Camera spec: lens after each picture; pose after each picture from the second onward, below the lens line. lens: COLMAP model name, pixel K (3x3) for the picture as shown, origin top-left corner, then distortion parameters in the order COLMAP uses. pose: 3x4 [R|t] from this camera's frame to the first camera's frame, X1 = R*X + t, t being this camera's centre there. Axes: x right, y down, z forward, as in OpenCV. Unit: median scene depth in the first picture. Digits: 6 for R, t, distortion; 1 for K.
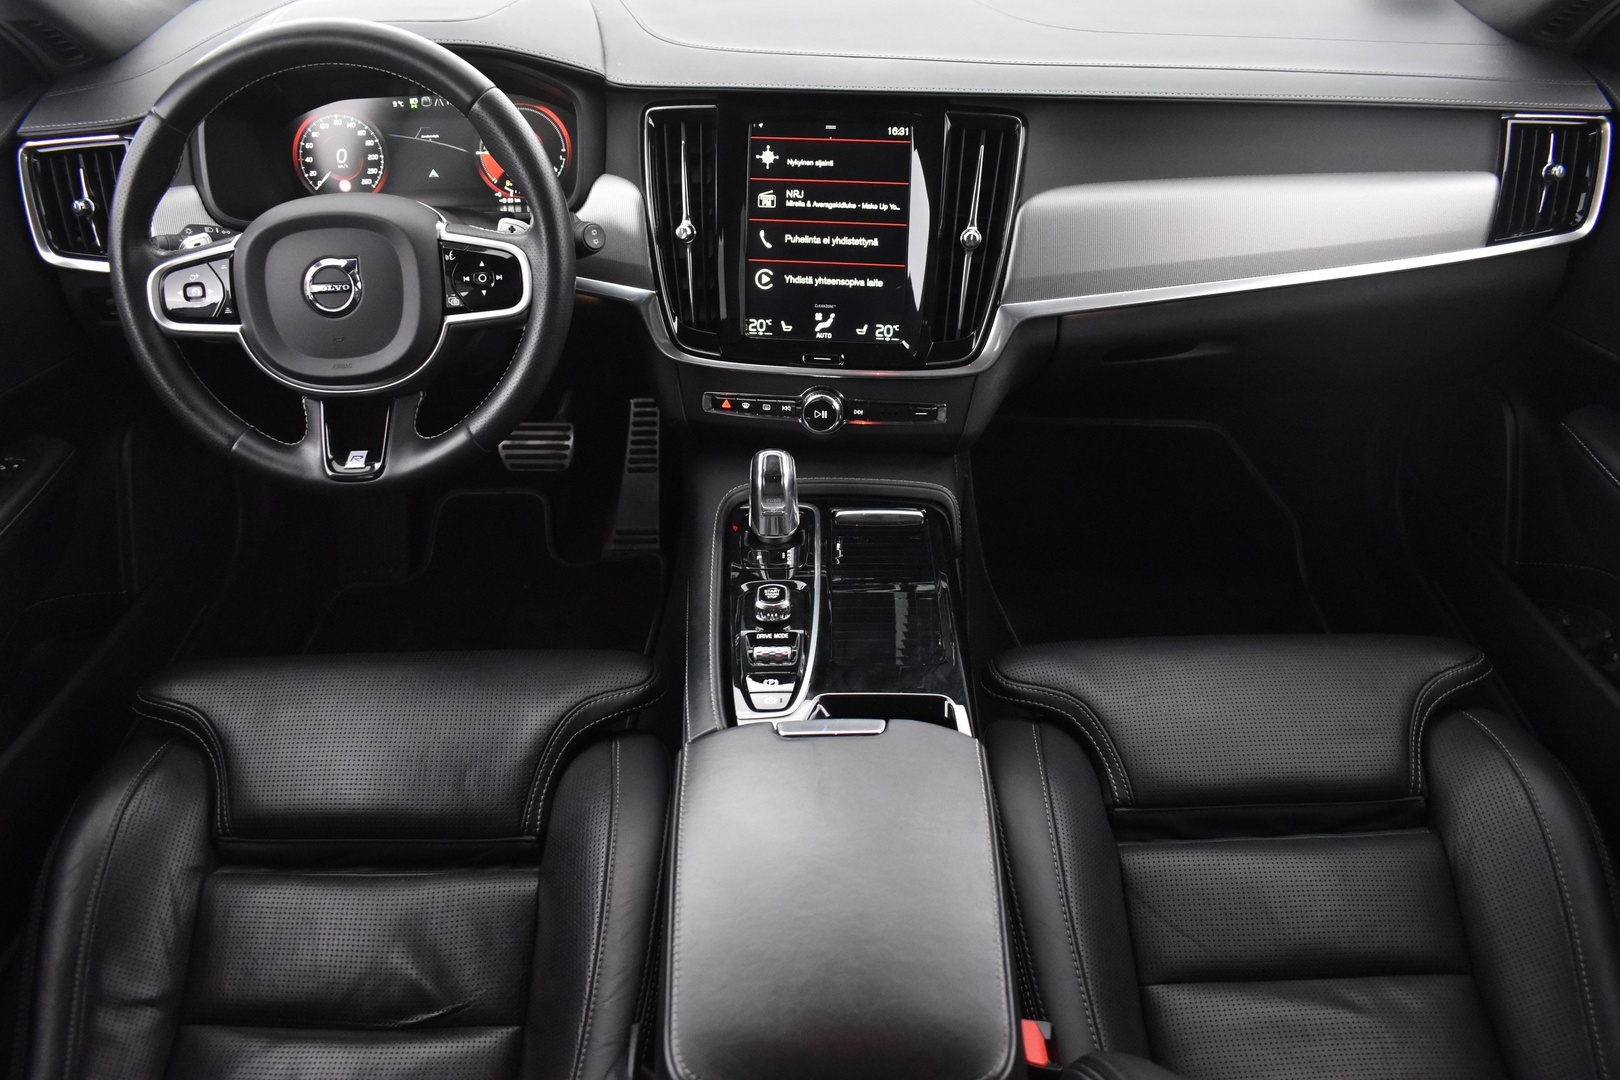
lens RADIAL K [[1255.2, 0, 831.3], [0, 1255.2, 524.4], [0, 0, 1]] dist [-0.094457, 0.016376]
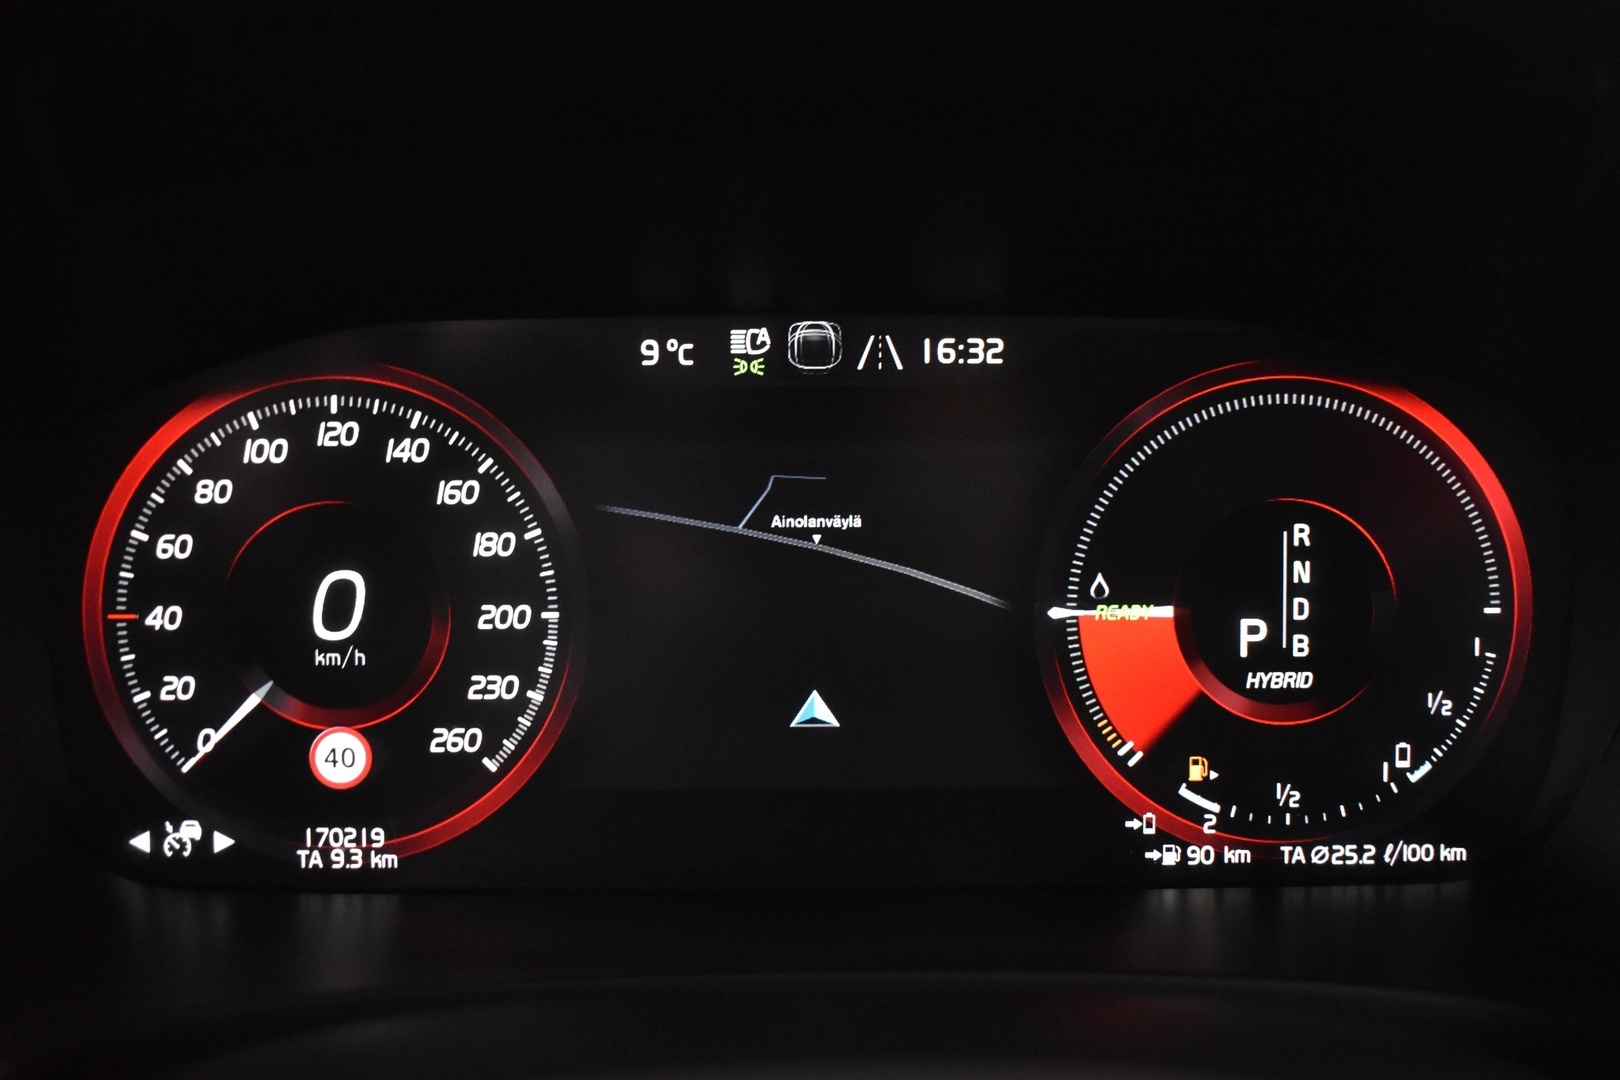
lens RADIAL K [[1801.0, 0, 810.9], [0, 1801.0, 548.1], [0, 0, 1]] dist [-0.083299, 0.000000]
pose [[0.999854, 0.014076, 0.009643, -0.362439], [-0.010480, 0.952638, -0.303927, -0.248107], [-0.013464, 0.303782, 0.952646, 0.806260]]
